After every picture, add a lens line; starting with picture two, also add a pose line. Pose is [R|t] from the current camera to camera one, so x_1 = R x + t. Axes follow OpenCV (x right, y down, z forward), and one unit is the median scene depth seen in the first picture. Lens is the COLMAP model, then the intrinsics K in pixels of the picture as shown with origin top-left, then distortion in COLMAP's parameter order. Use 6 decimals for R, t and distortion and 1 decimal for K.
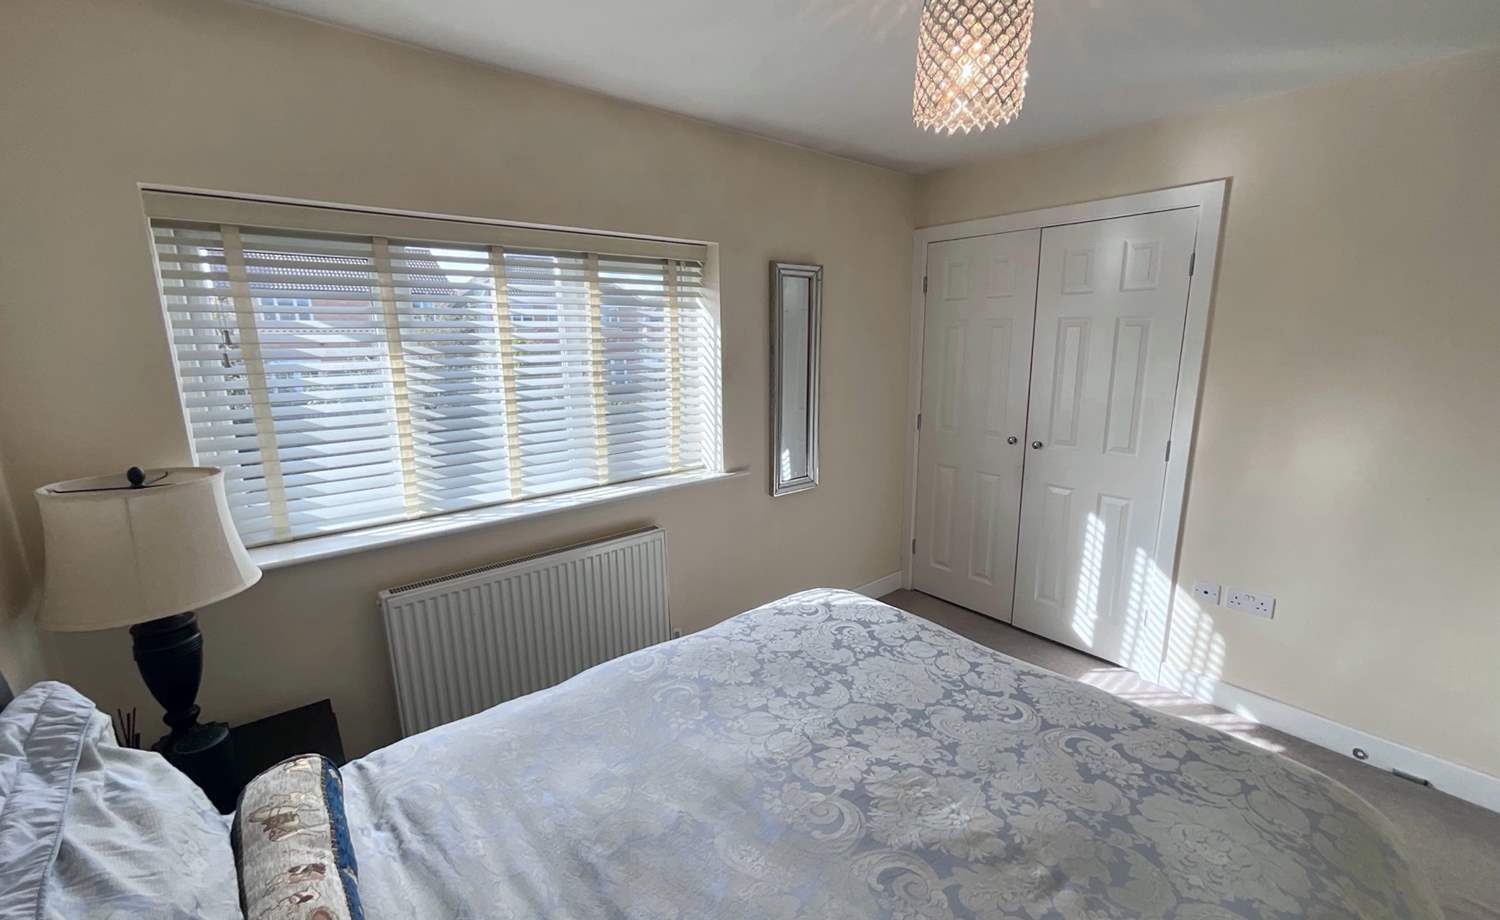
lens RADIAL K [[610.9, 0, 742.9], [0, 610.9, 458.4], [0, 0, 1]] dist [-0.002150, 0.003308]
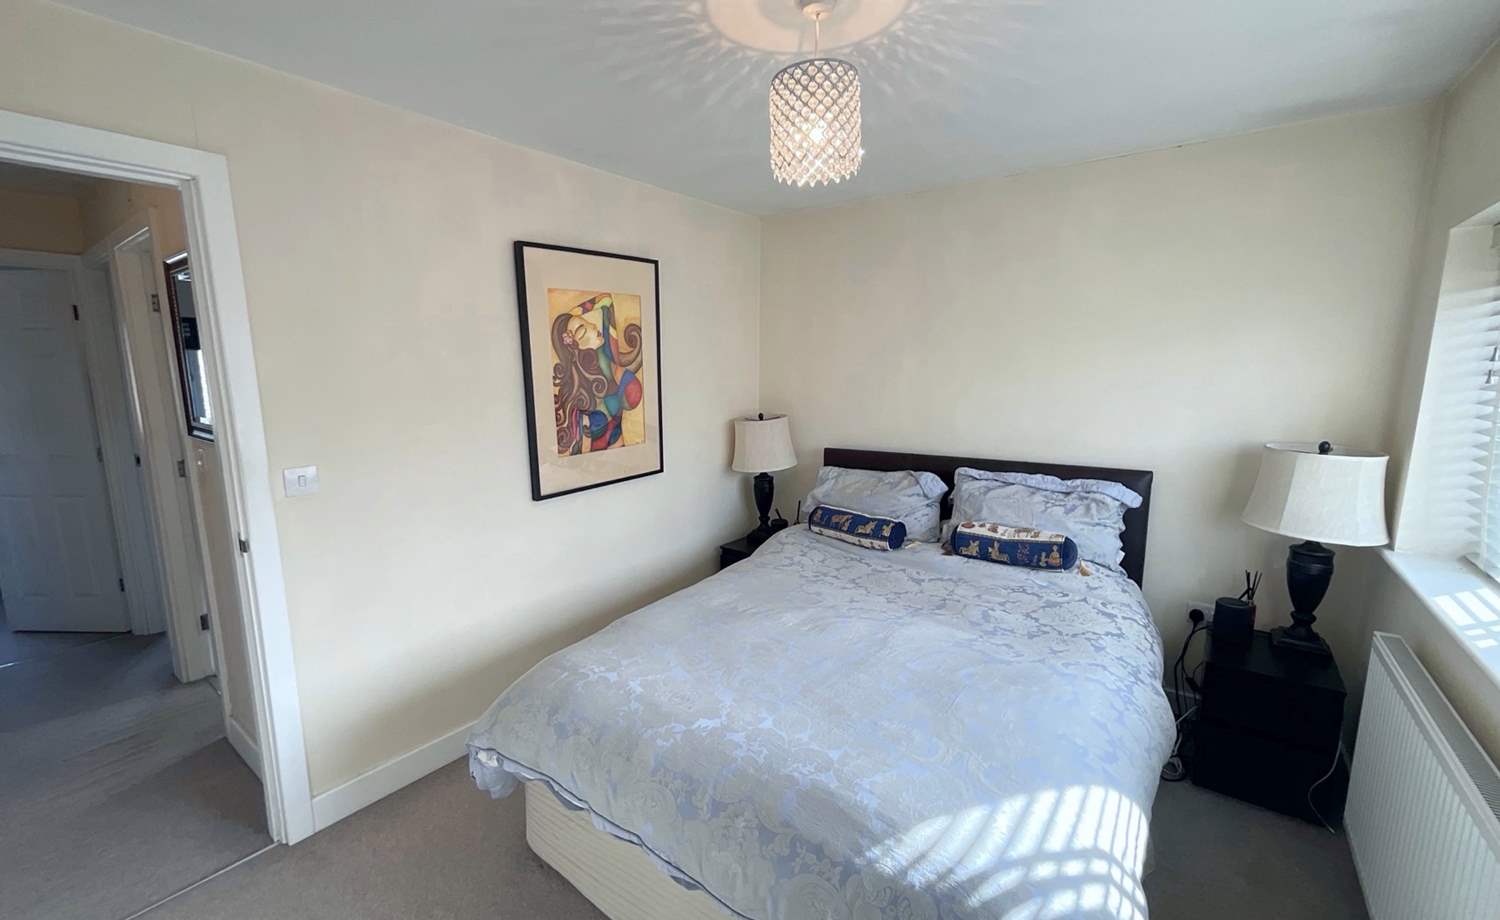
lens RADIAL K [[610.9, 0, 749.5], [0, 610.9, 457.5], [0, 0, 1]] dist [-0.002150, 0.003308]
pose [[-0.968198, 0.049958, -0.245146, 0.577275], [-0.041182, 0.934671, 0.353121, -0.325766], [0.246772, 0.351987, -0.902889, 1.590183]]
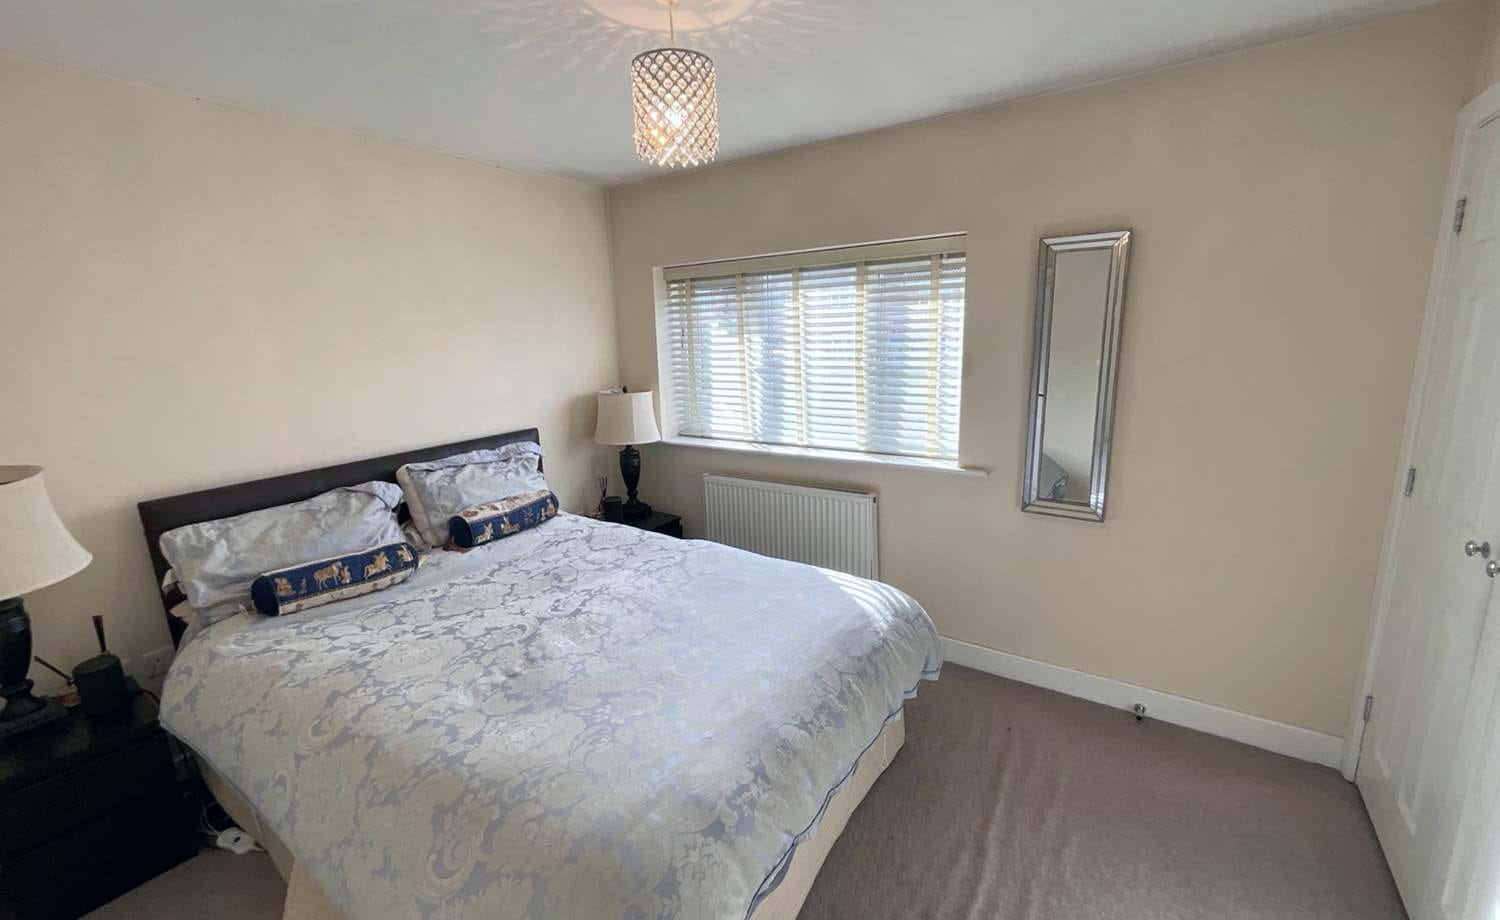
lens RADIAL K [[610.9, 0, 748.6], [0, 610.9, 456.2], [0, 0, 1]] dist [-0.002150, 0.003308]
pose [[0.279486, 0.191927, -0.940772, 1.209526], [-0.172586, 0.973901, 0.147413, -0.123207], [0.944511, 0.121165, 0.305316, 0.596914]]
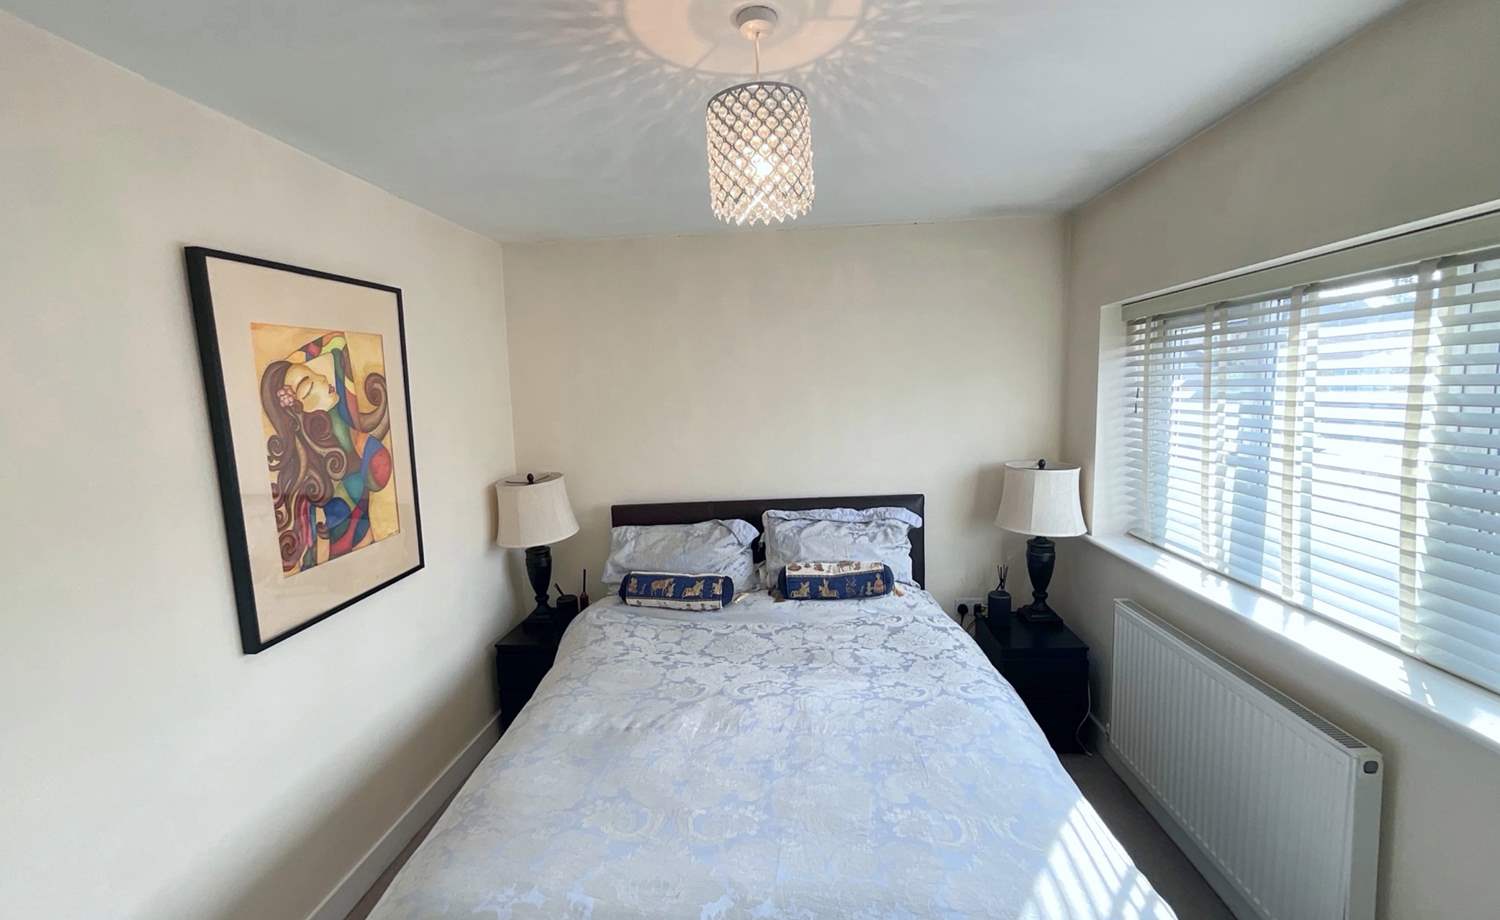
lens RADIAL K [[610.9, 0, 748.4], [0, 610.9, 457.4], [0, 0, 1]] dist [-0.002150, 0.003308]
pose [[-0.684519, 0.112216, -0.720306, 0.832596], [-0.113702, 0.959554, 0.257542, -0.301819], [0.720073, 0.258193, -0.644074, 1.250305]]
